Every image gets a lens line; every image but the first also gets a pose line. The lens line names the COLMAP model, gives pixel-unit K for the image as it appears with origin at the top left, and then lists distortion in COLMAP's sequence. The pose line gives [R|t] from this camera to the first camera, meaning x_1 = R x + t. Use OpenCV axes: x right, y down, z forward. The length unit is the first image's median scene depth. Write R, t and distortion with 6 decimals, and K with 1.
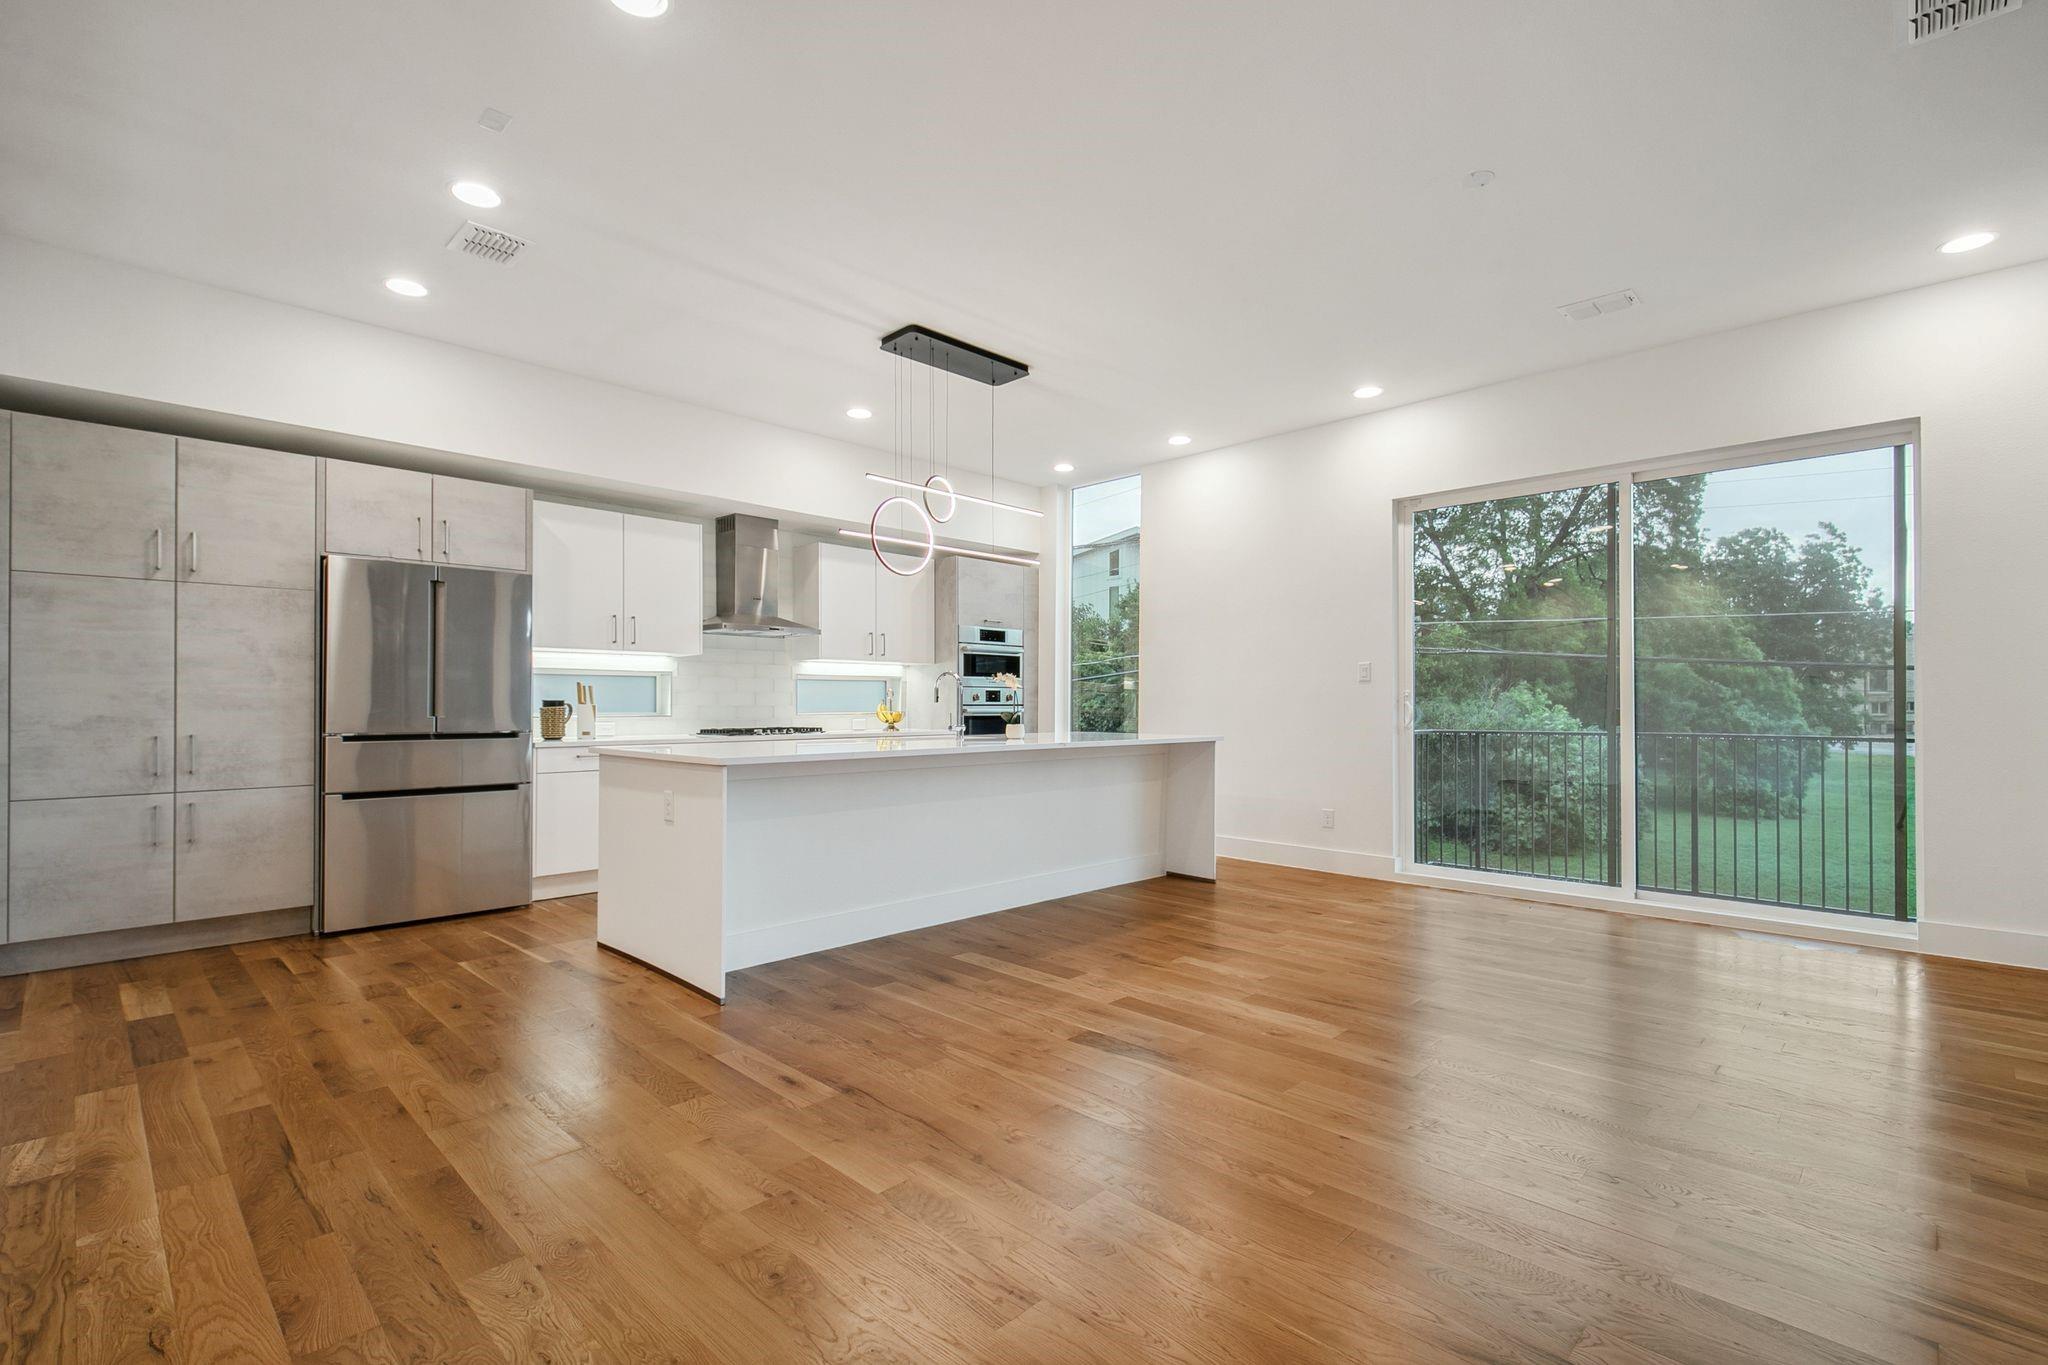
lens RADIAL K [[926.6, 0, 1024.5], [0, 926.6, 698.5], [0, 0, 1]] dist [0.007527, -0.000896]
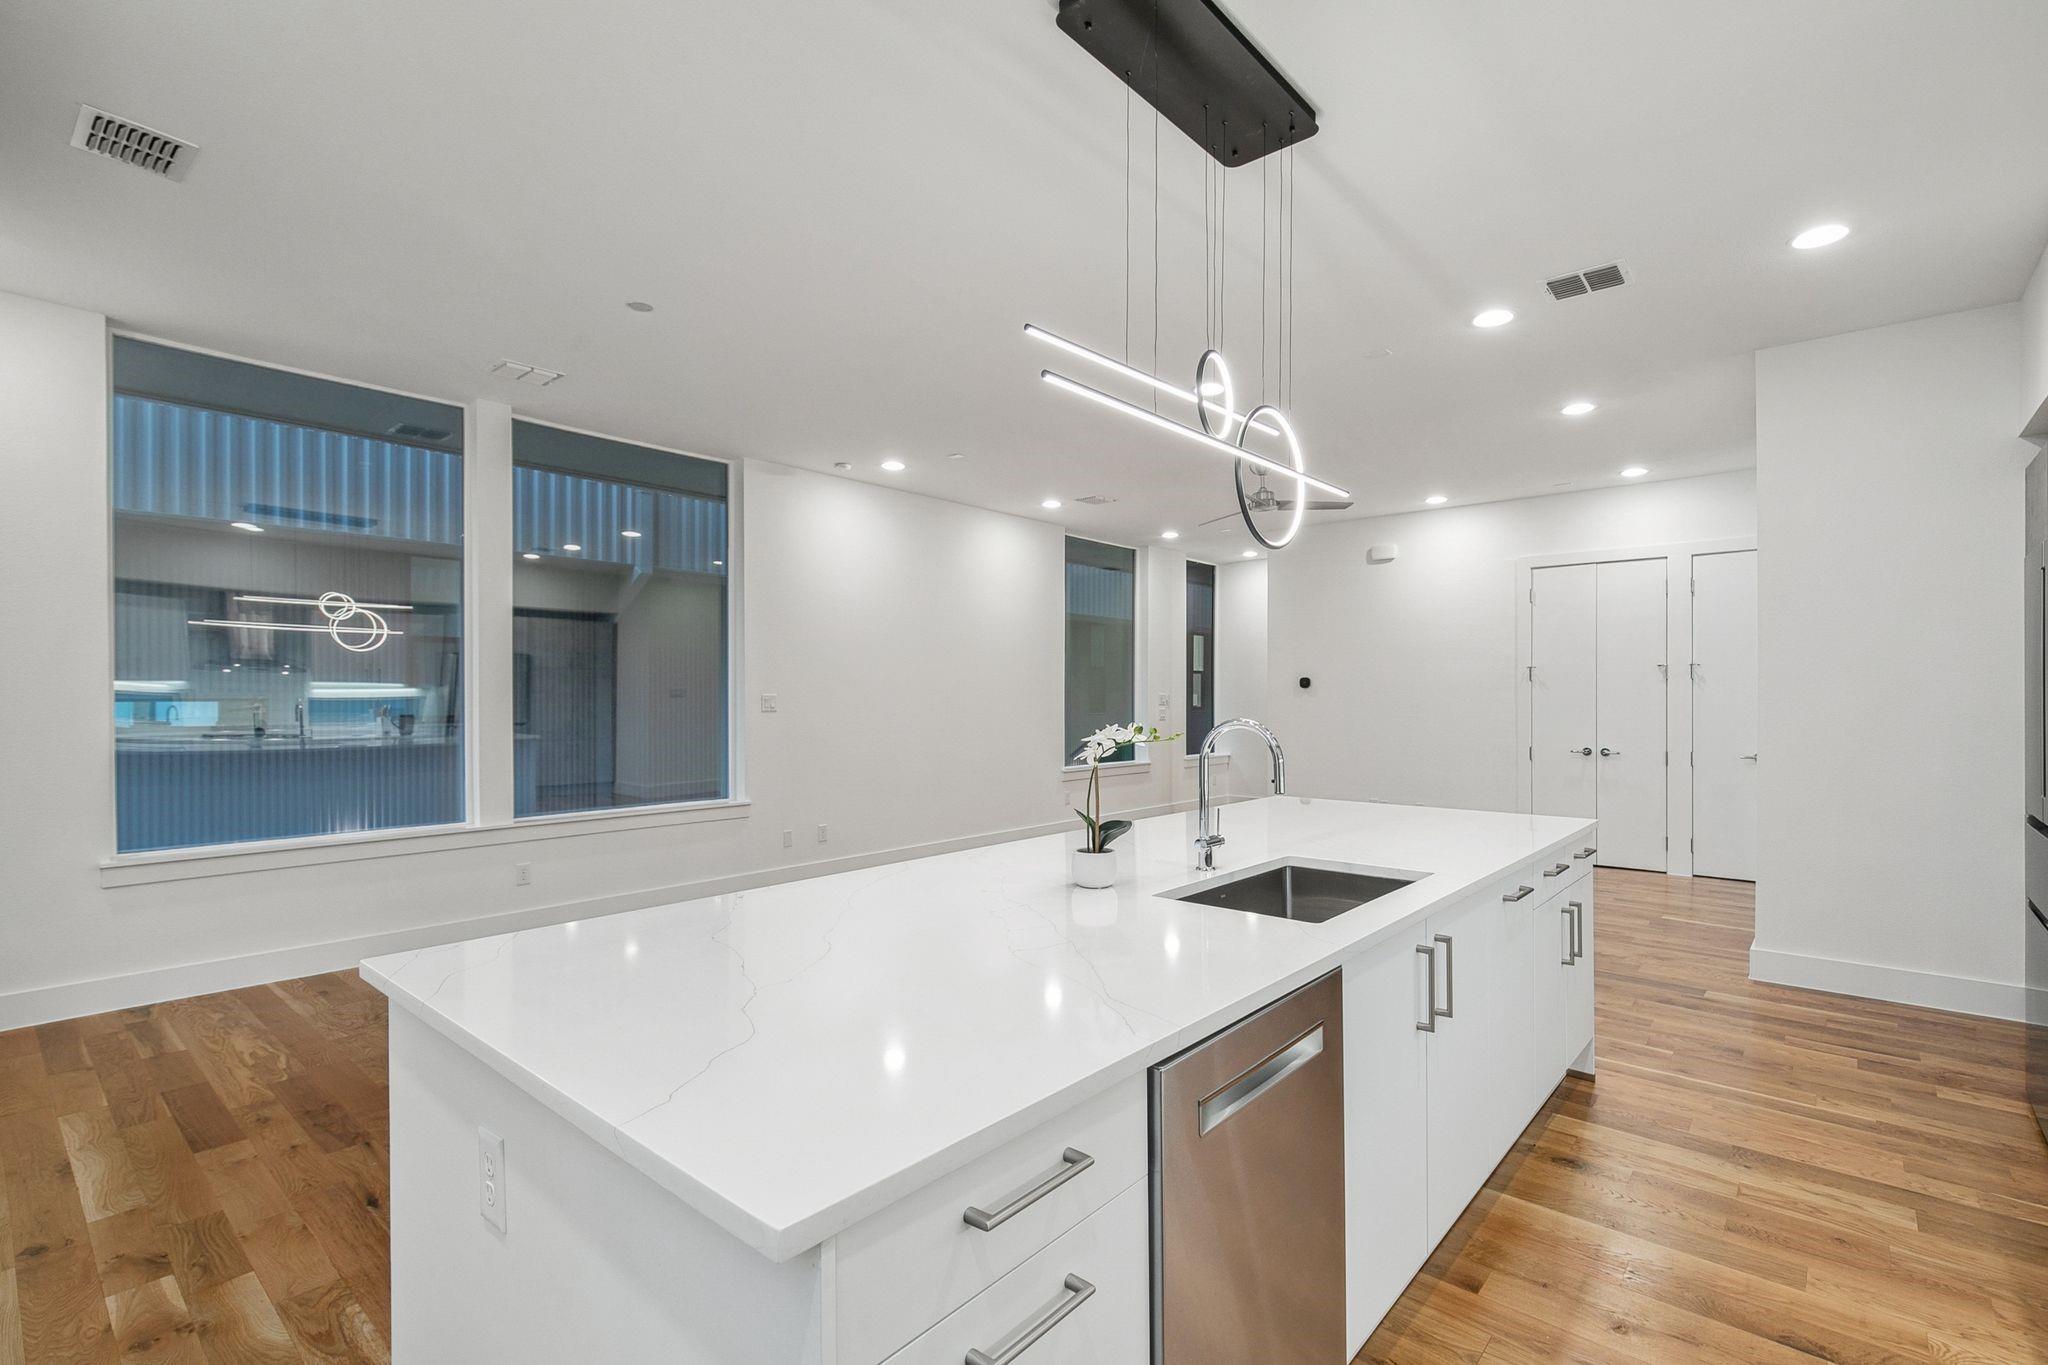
lens RADIAL K [[926.6, 0, 1024.5], [0, 926.6, 698.5], [0, 0, 1]] dist [0.007527, -0.000896]
pose [[-0.998724, -0.000374, -0.050499, 0.043326], [-0.000218, 0.999995, -0.003095, -0.039748], [0.050500, -0.003081, -0.998719, 1.498386]]
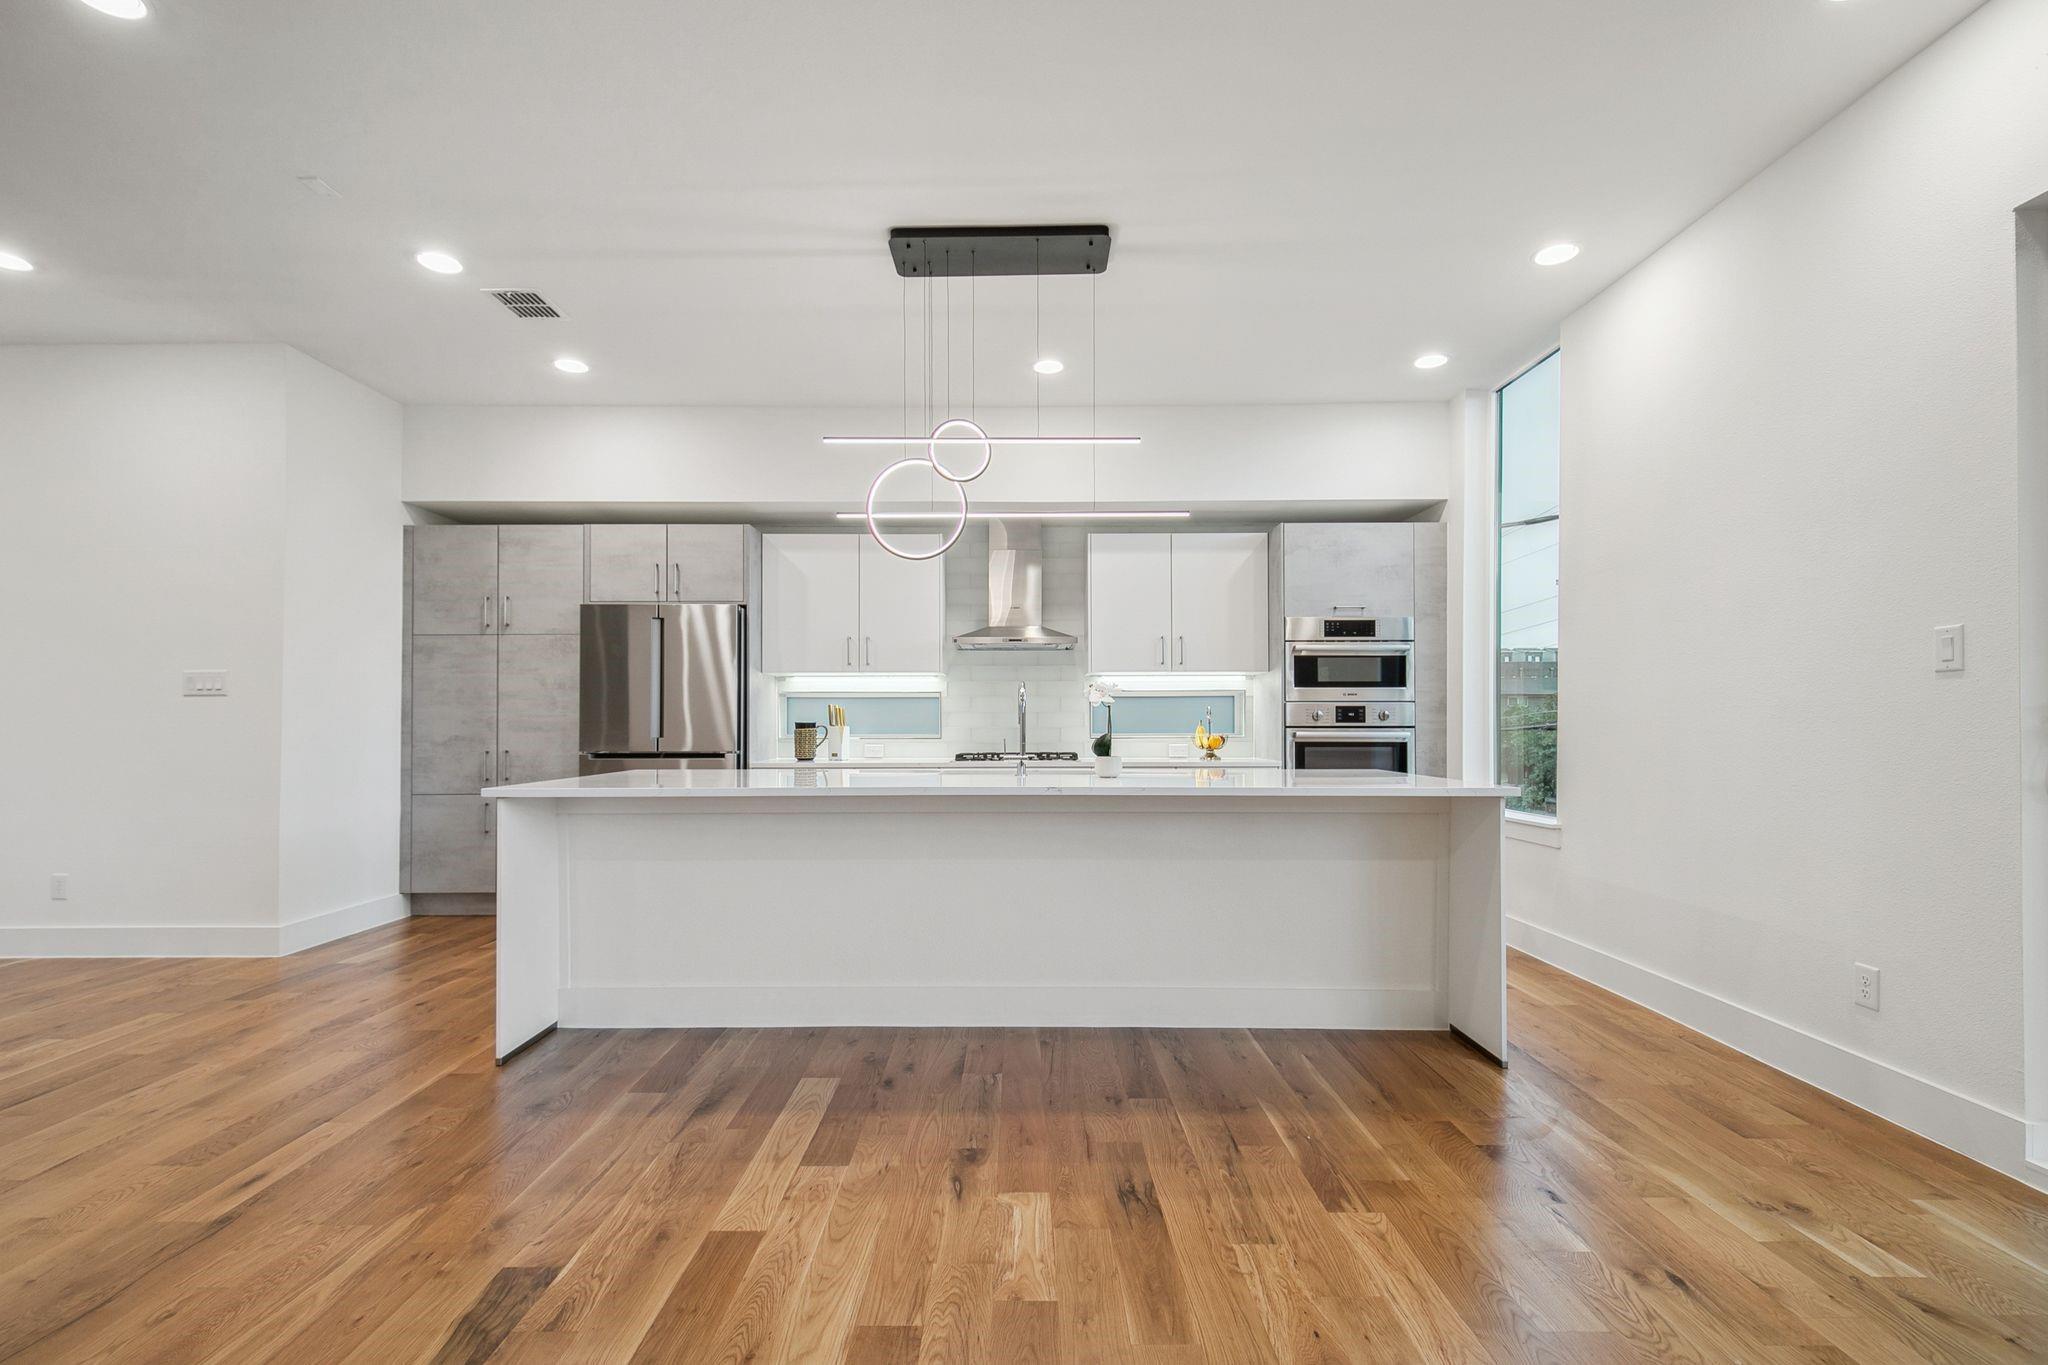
lens RADIAL K [[932.0, 0, 1018.5], [0, 932.0, 711.7], [0, 0, 1]] dist [0.008921, -0.000107]
pose [[0.696414, -0.011107, -0.717554, 0.466263], [0.006142, 0.999936, -0.009517, 0.001080], [0.717614, 0.002221, 0.696437, 0.507250]]
